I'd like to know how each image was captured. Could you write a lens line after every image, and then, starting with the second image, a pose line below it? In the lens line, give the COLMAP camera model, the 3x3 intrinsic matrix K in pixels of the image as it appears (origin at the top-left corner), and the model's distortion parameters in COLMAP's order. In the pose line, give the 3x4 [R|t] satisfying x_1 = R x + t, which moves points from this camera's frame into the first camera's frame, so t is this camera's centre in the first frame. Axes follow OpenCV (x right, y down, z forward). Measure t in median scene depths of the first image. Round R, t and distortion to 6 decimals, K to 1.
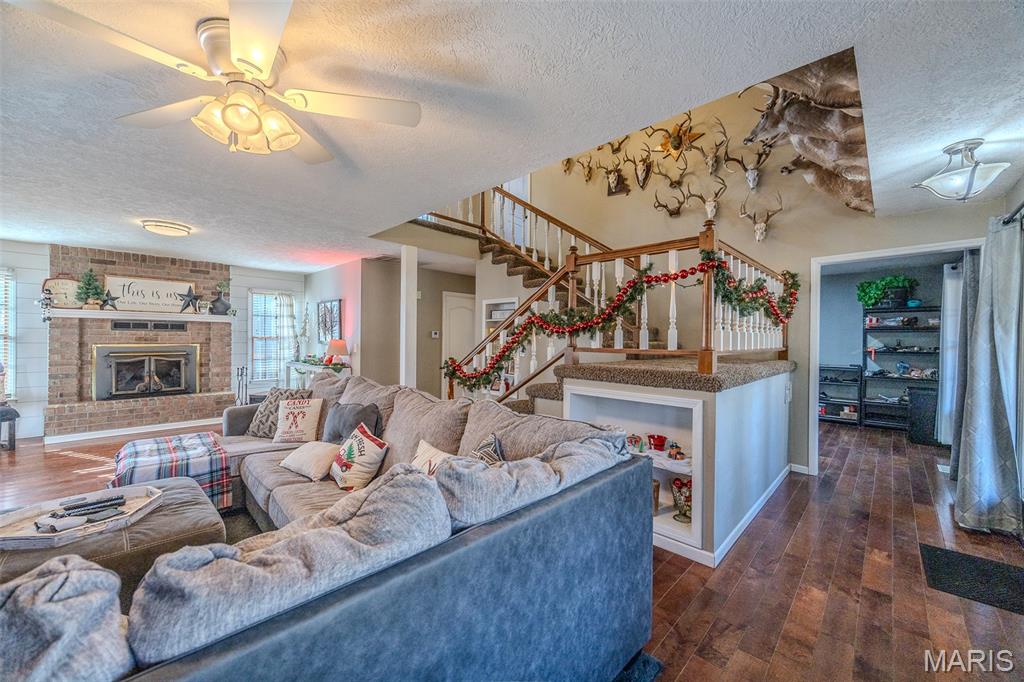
lens RADIAL K [[386.6, 0, 511.3], [0, 386.6, 341.2], [0, 0, 1]] dist [-0.006188, 0.000409]
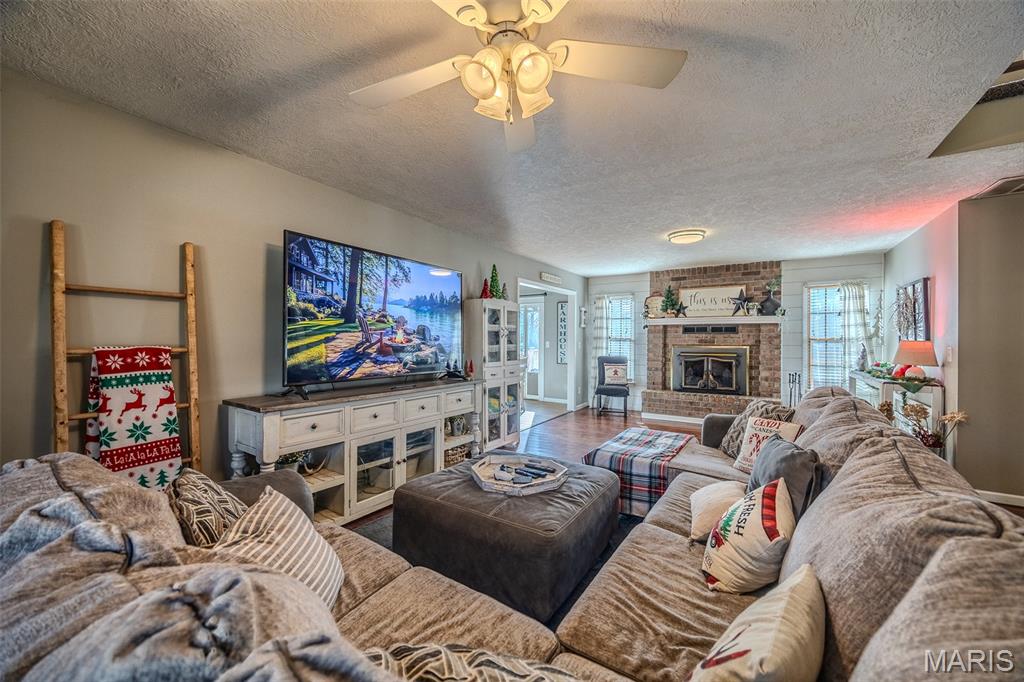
lens RADIAL K [[386.6, 0, 511.7], [0, 386.6, 339.5], [0, 0, 1]] dist [-0.006188, 0.000409]
pose [[0.197414, -0.009543, -0.980274, 0.043142], [-0.008525, 0.999898, -0.011451, 0.006809], [0.980283, 0.010618, 0.197312, 0.223549]]
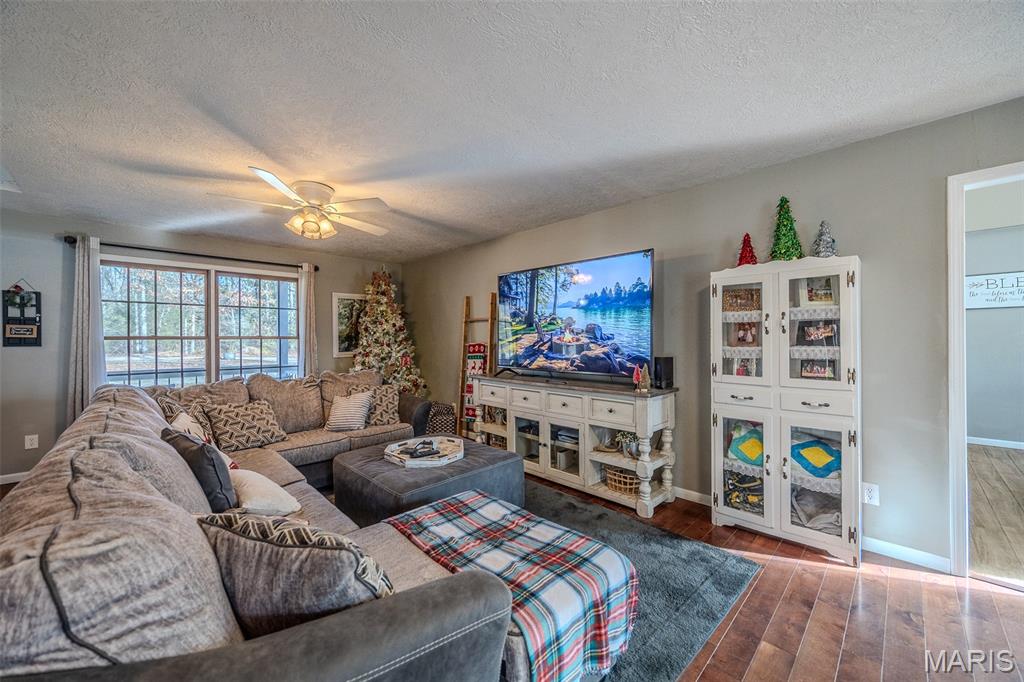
lens RADIAL K [[386.6, 0, 515.1], [0, 386.6, 339.7], [0, 0, 1]] dist [-0.006188, 0.000409]
pose [[-0.999989, -0.002806, -0.003729, -0.353895], [-0.002835, 0.999967, 0.007574, 0.000406], [0.003708, 0.007585, -0.999964, 0.671986]]
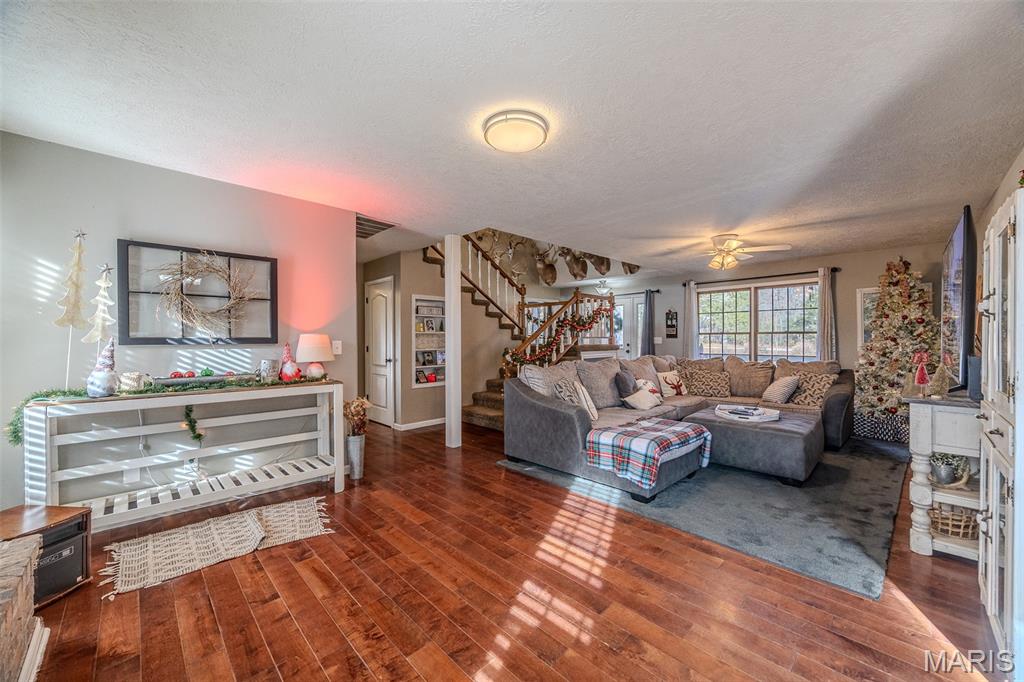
lens RADIAL K [[386.6, 0, 517.8], [0, 386.6, 341.8], [0, 0, 1]] dist [-0.006188, 0.000409]
pose [[0.009167, -0.016695, 0.999819, -0.888118], [0.009556, 0.999816, 0.016607, 0.004211], [-0.999912, 0.009402, 0.009325, 0.583728]]
